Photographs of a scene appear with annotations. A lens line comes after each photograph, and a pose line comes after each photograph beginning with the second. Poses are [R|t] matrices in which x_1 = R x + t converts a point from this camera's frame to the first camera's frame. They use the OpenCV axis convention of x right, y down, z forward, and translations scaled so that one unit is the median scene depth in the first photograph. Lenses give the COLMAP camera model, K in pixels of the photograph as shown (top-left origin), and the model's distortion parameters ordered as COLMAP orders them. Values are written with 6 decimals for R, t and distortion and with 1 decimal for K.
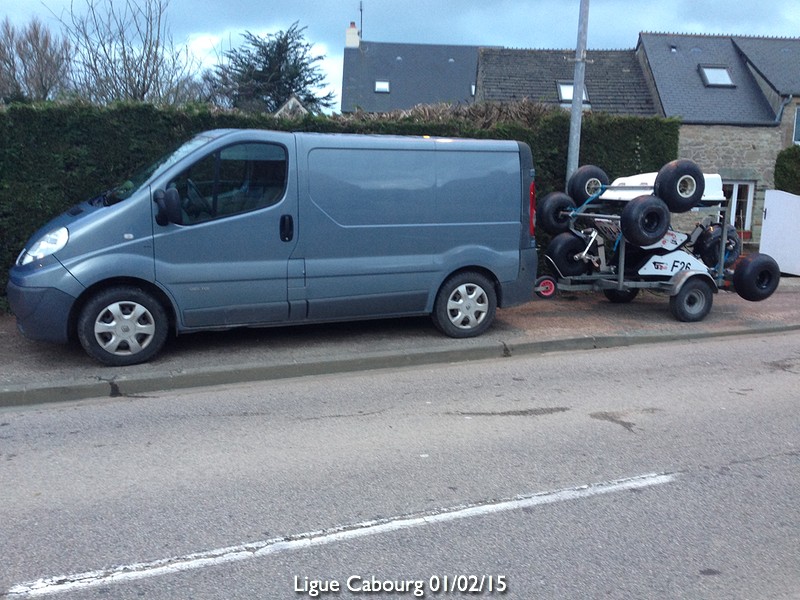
lens RADIAL K [[752.3, 0, 396.7], [0, 752.3, 299.6], [0, 0, 1]] dist [0.083385, 0.000000]
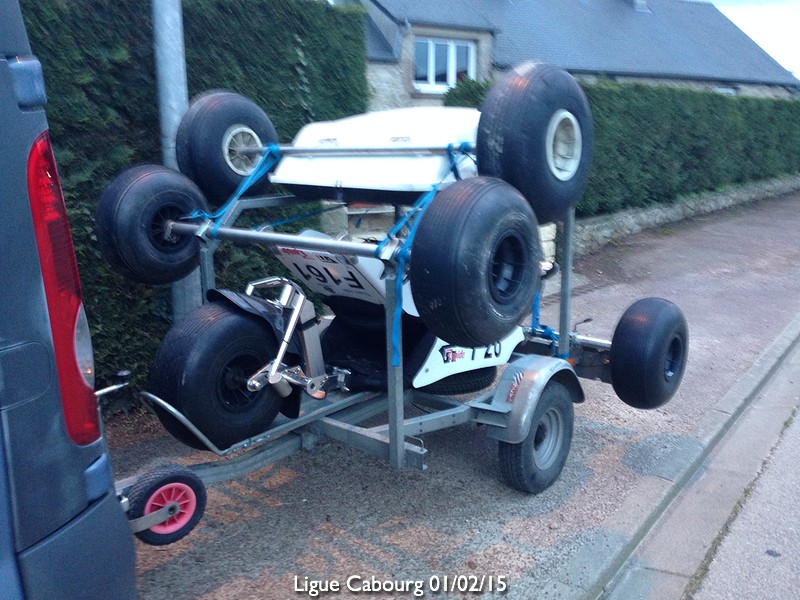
lens RADIAL K [[752.3, 0, 398.2], [0, 752.3, 305.5], [0, 0, 1]] dist [0.083385, 0.000000]
pose [[0.850162, -0.139368, 0.507742, 0.124497], [0.105848, 0.989884, 0.094477, -0.101745], [-0.515772, -0.026578, 0.856313, 0.650061]]
